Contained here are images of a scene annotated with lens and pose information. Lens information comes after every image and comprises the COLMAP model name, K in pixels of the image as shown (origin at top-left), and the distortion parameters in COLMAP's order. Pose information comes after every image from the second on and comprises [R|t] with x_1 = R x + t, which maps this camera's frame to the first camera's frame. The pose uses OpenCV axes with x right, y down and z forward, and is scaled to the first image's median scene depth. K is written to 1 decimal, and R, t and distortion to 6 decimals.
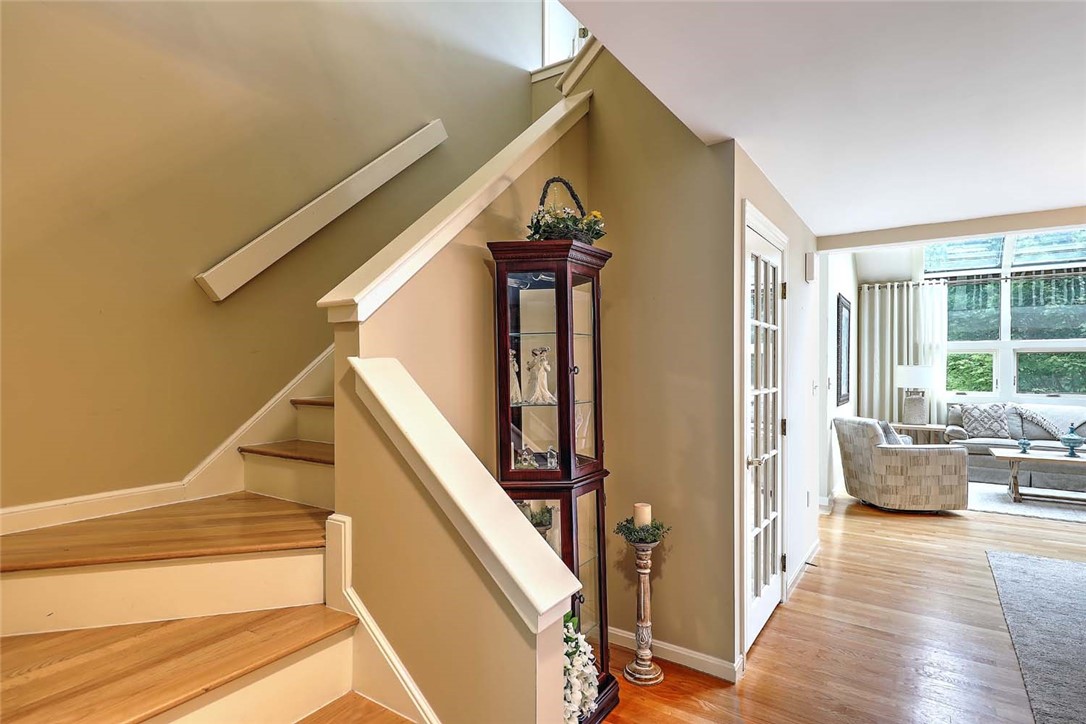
lens RADIAL K [[571.3, 0, 541.9], [0, 571.3, 369.1], [0, 0, 1]] dist [-0.002034, -0.000083]
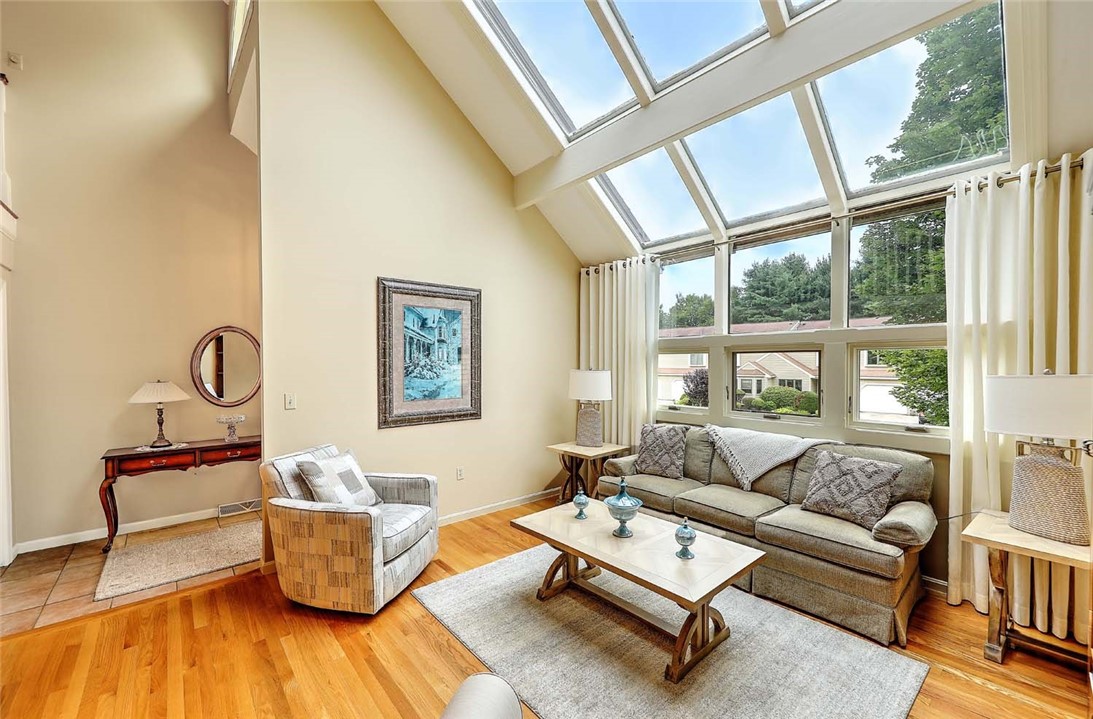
lens RADIAL K [[431.6, 0, 551.2], [0, 431.6, 367.8], [0, 0, 1]] dist [-0.003130, -0.000187]
pose [[0.969480, -0.001818, -0.245164, 1.051195], [0.003201, 0.999981, 0.005244, -0.022042], [0.245150, -0.005869, 0.969467, 0.600894]]
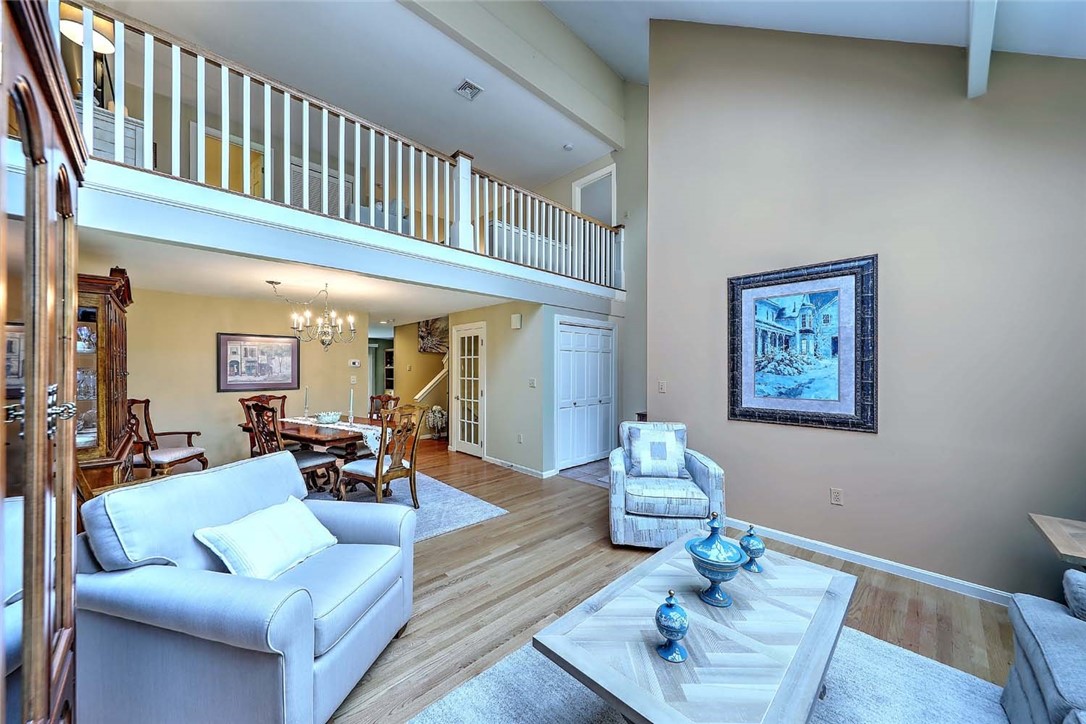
lens RADIAL K [[389.1, 0, 539.0], [0, 389.1, 363.6], [0, 0, 1]] dist [-0.001888, -0.000026]
pose [[-0.203490, -0.007236, -0.979050, 1.332068], [-0.003813, 0.999971, -0.006599, -0.011727], [0.979070, 0.002390, -0.203511, 1.015586]]
